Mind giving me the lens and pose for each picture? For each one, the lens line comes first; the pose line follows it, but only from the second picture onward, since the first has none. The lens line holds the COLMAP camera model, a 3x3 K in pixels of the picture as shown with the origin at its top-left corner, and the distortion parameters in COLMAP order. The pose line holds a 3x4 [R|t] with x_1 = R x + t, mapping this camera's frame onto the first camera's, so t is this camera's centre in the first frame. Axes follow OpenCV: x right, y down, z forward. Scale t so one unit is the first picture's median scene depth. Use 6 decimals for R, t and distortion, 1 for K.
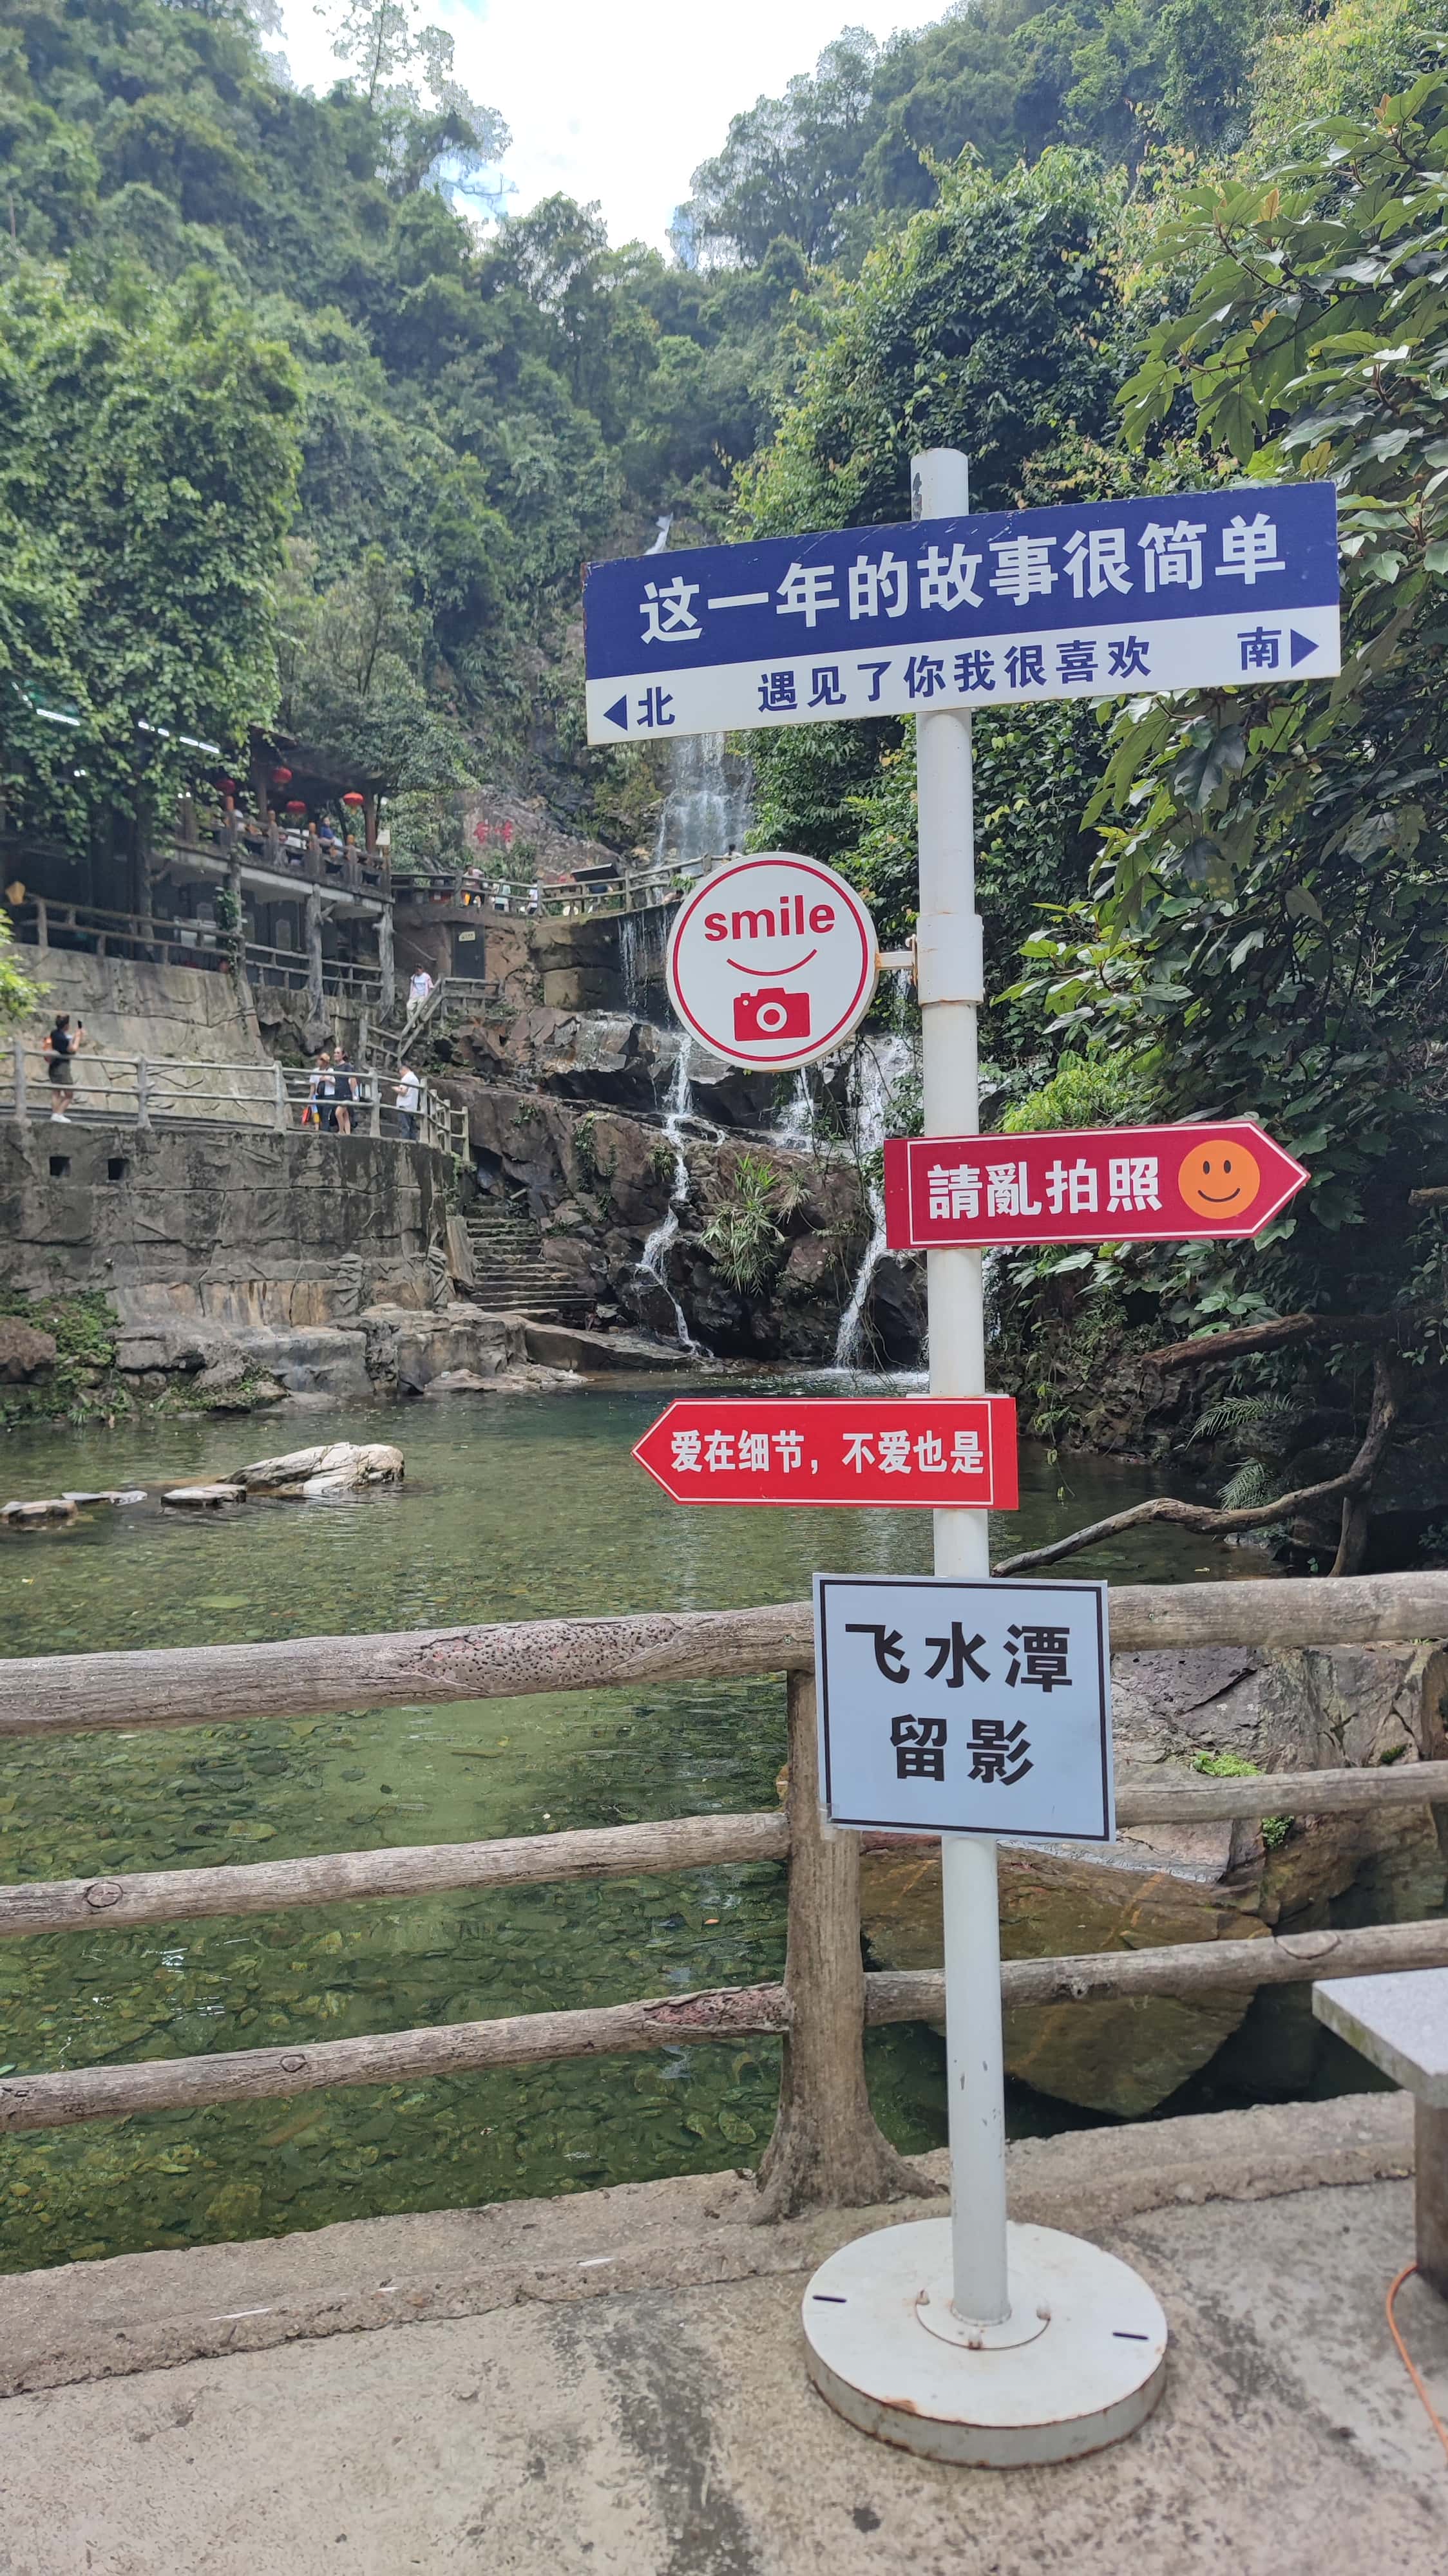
lens RADIAL K [[1945.0, 0, 740.2], [0, 1945.0, 1304.3], [0, 0, 1]] dist [0.036137, -0.024656]
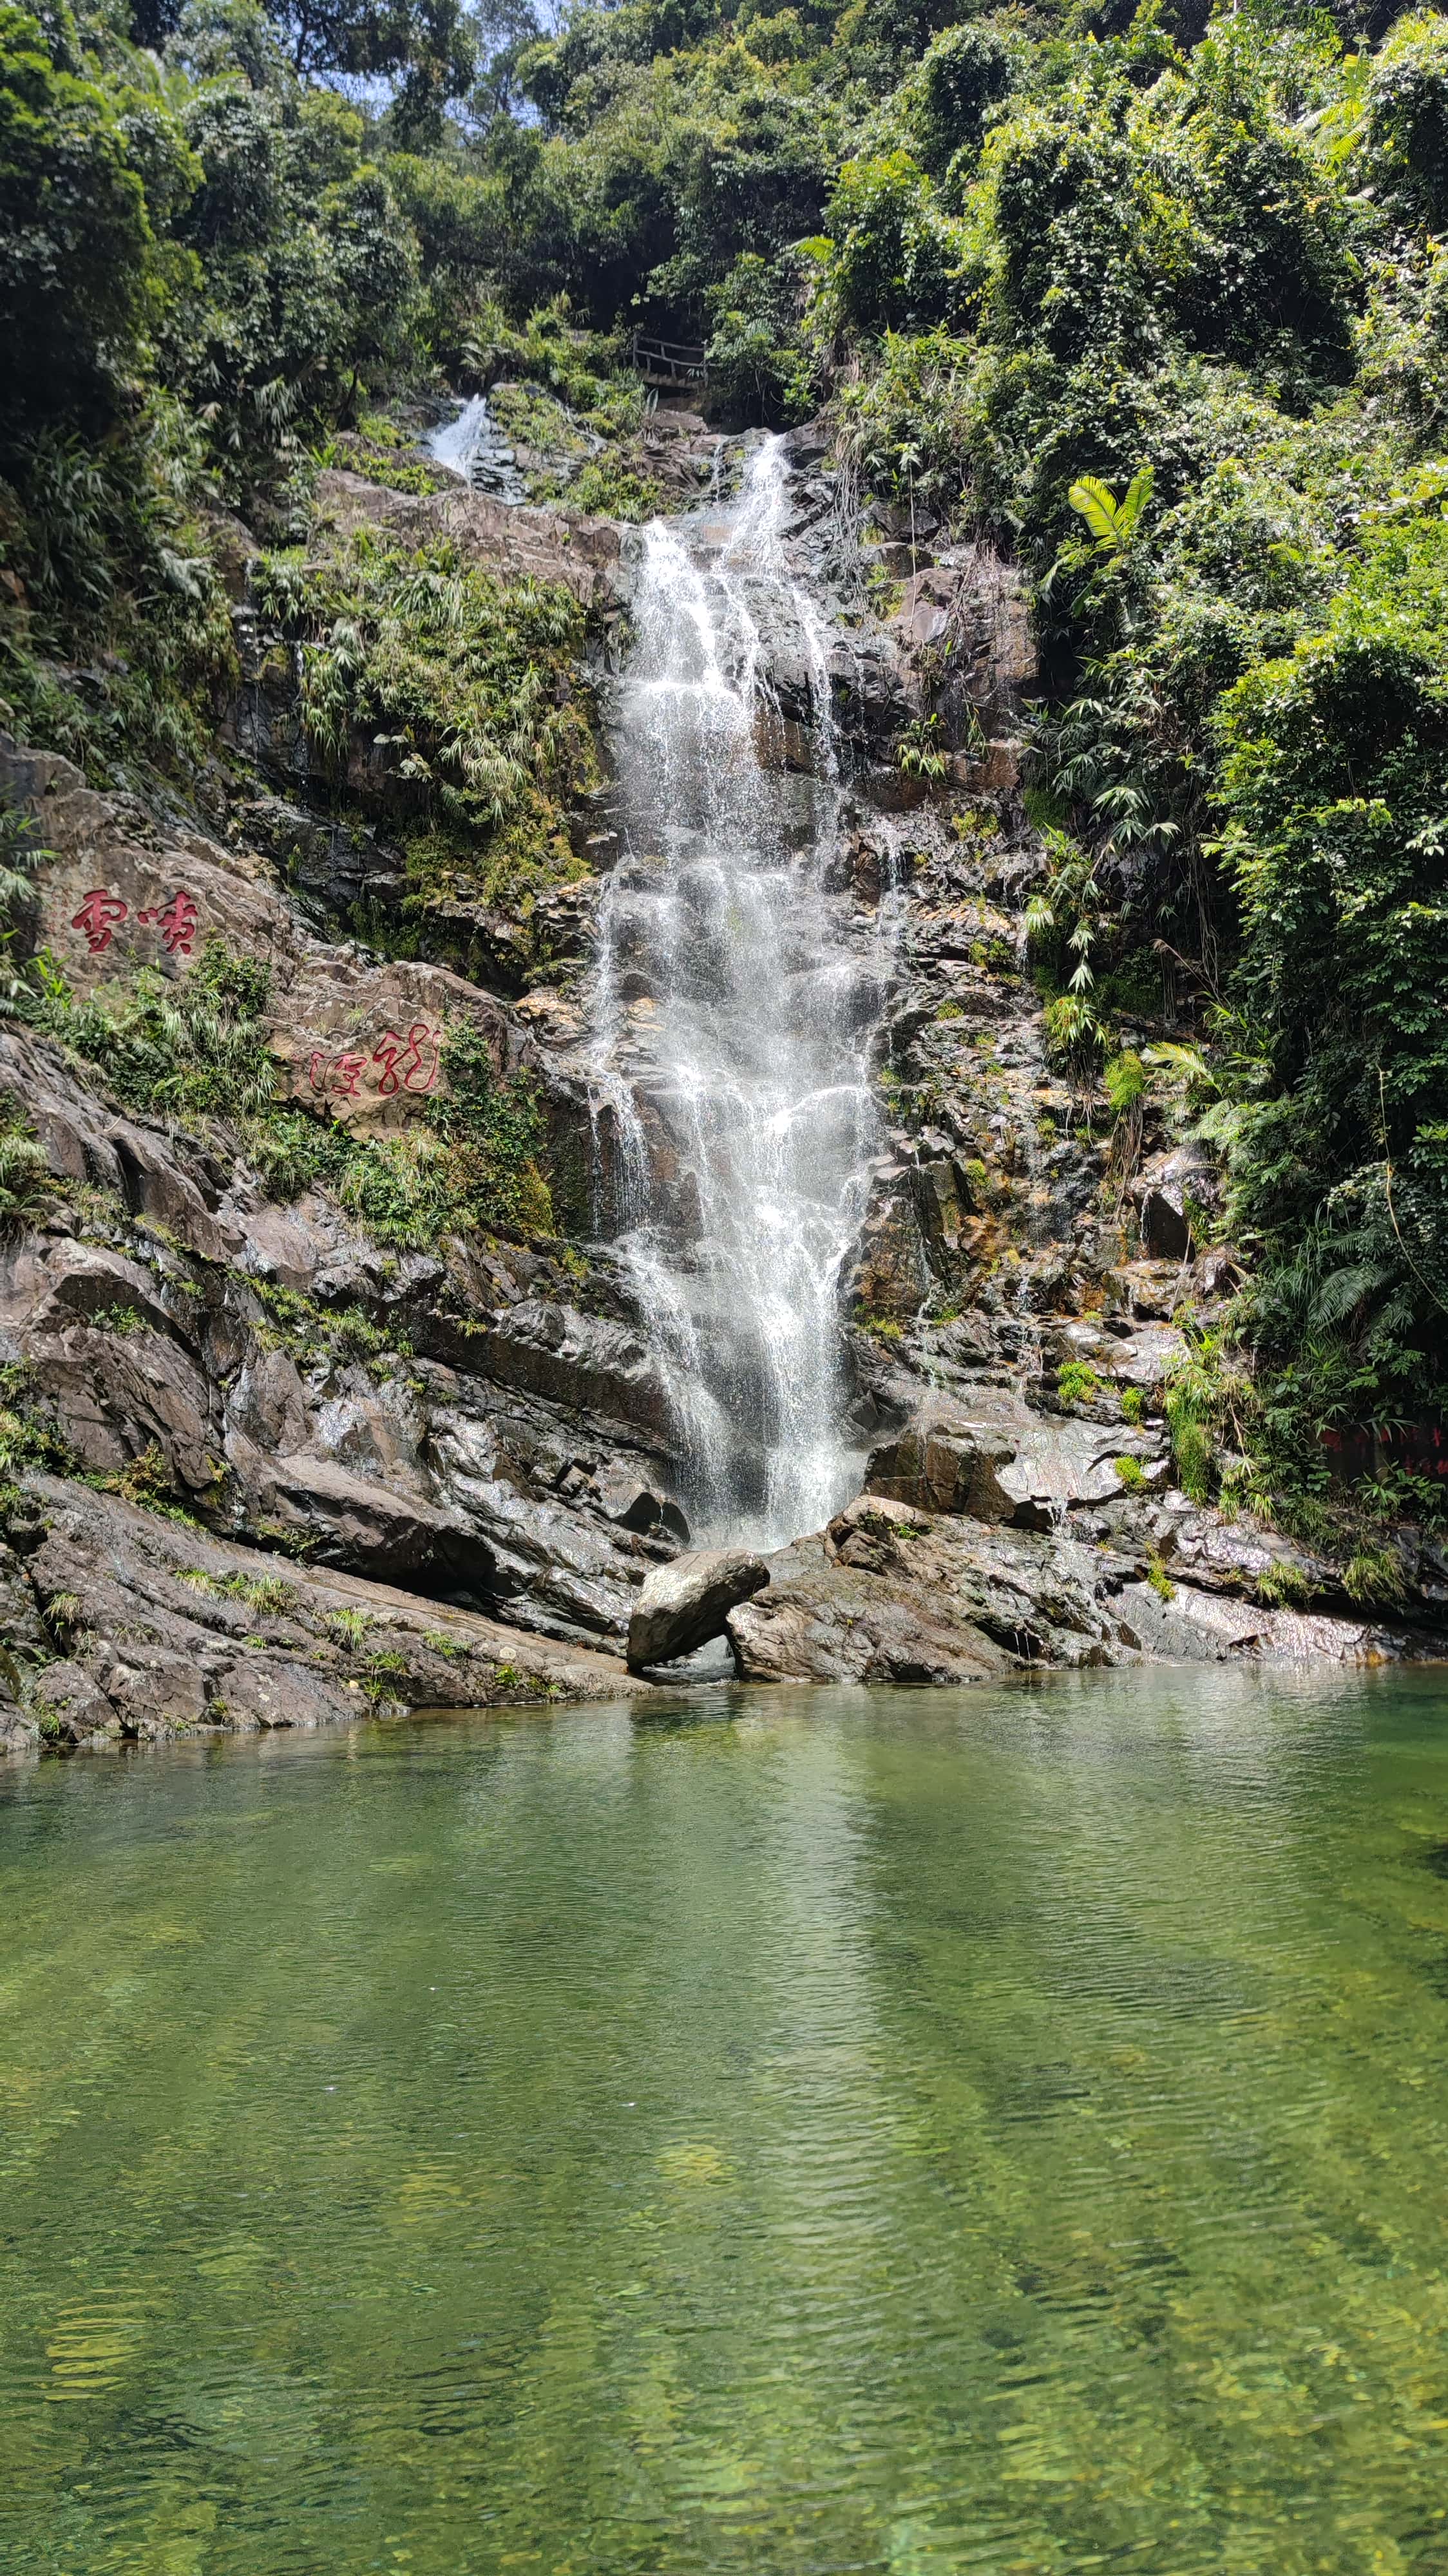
lens RADIAL K [[1945.0, 0, 732.8], [0, 1945.0, 1279.4], [0, 0, 1]] dist [0.036137, -0.024656]
pose [[0.972979, 0.011282, 0.230619, -0.099285], [0.024882, 0.987865, -0.153307, -0.122426], [-0.229550, 0.154903, 0.960891, 0.636568]]
